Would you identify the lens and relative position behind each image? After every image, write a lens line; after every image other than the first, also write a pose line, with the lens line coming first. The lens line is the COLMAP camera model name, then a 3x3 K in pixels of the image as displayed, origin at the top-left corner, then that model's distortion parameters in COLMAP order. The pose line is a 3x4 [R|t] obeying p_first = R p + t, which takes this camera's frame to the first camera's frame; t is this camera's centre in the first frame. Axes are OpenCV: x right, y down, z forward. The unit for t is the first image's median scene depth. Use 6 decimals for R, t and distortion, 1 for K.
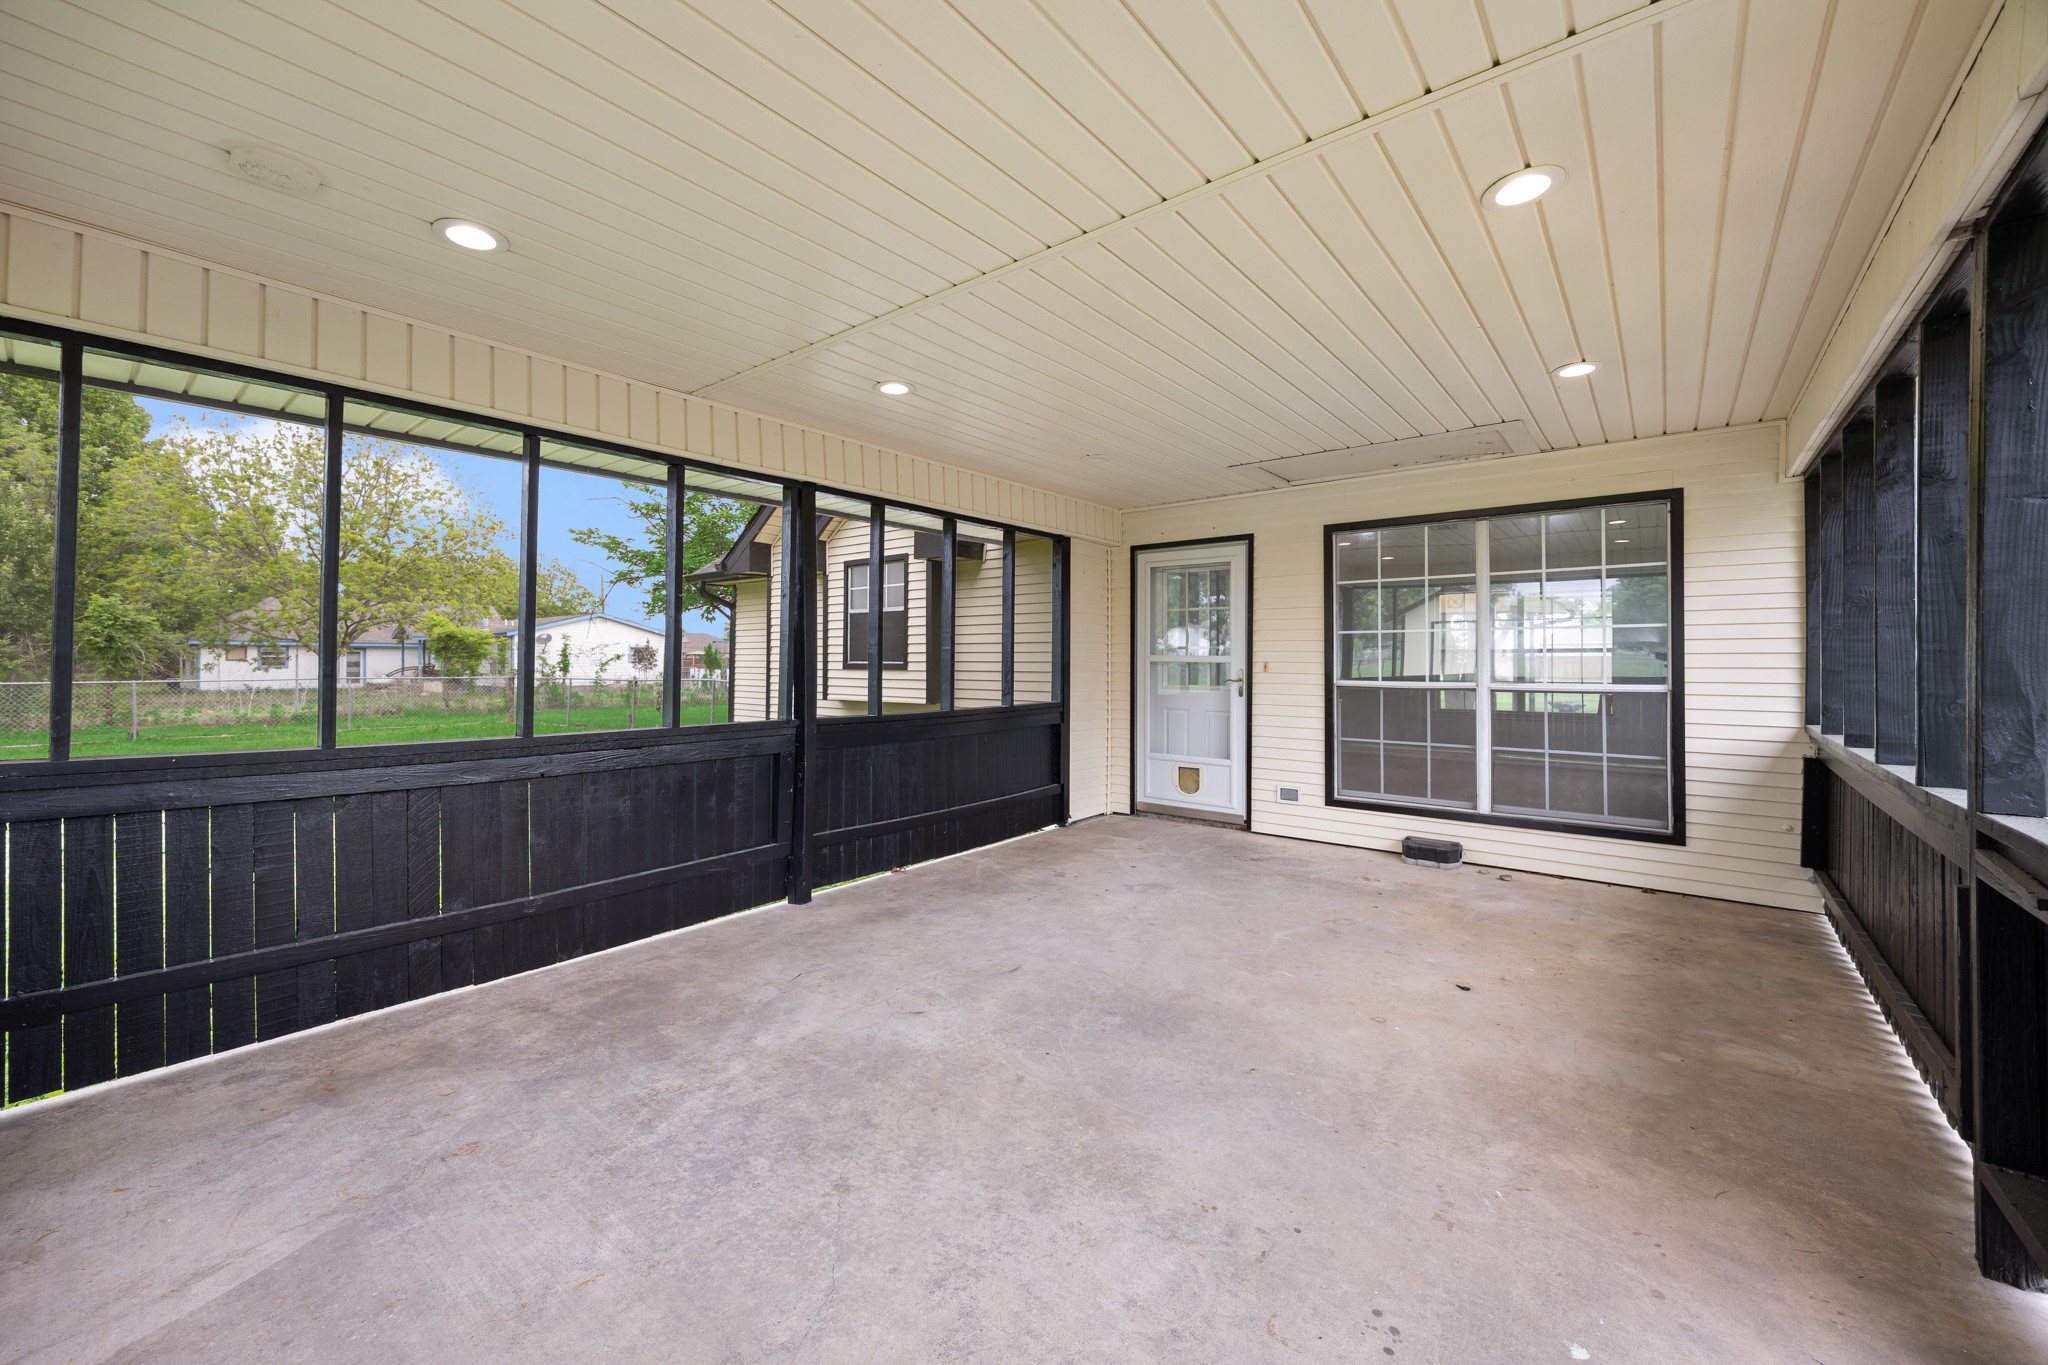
lens RADIAL K [[797.7, 0, 1024.1], [0, 797.7, 662.9], [0, 0, 1]] dist [0.003370, 0.000145]
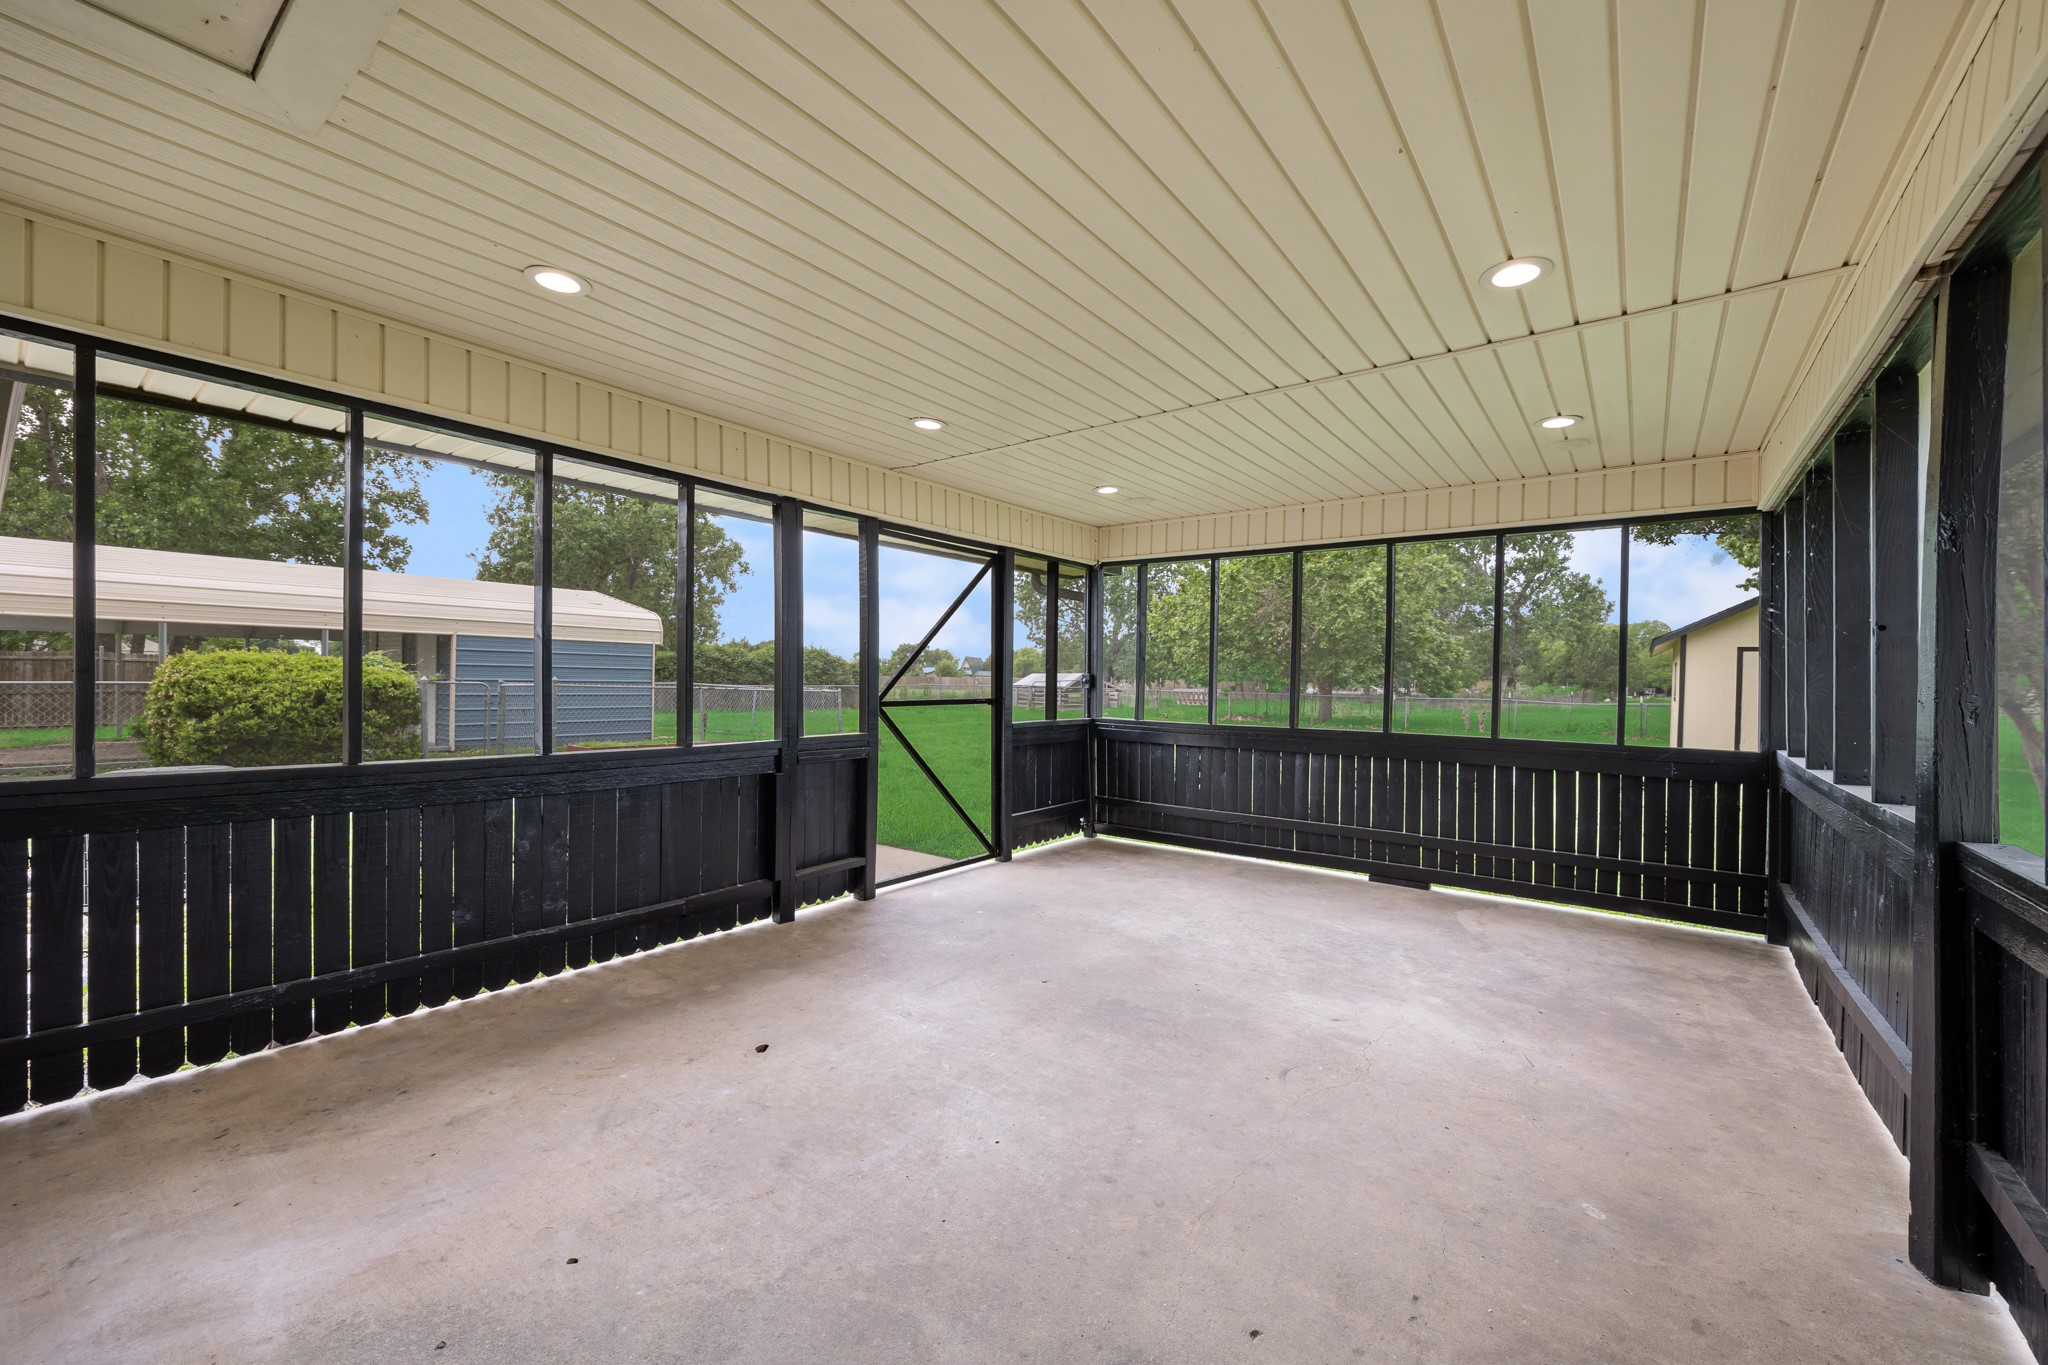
lens RADIAL K [[797.7, 0, 1023.9], [0, 797.7, 685.3], [0, 0, 1]] dist [0.003370, 0.000145]
pose [[-0.999597, -0.016433, -0.023136, 0.349007], [-0.016519, 0.999857, 0.003565, -0.002351], [0.023074, 0.003946, -0.999726, 2.283851]]
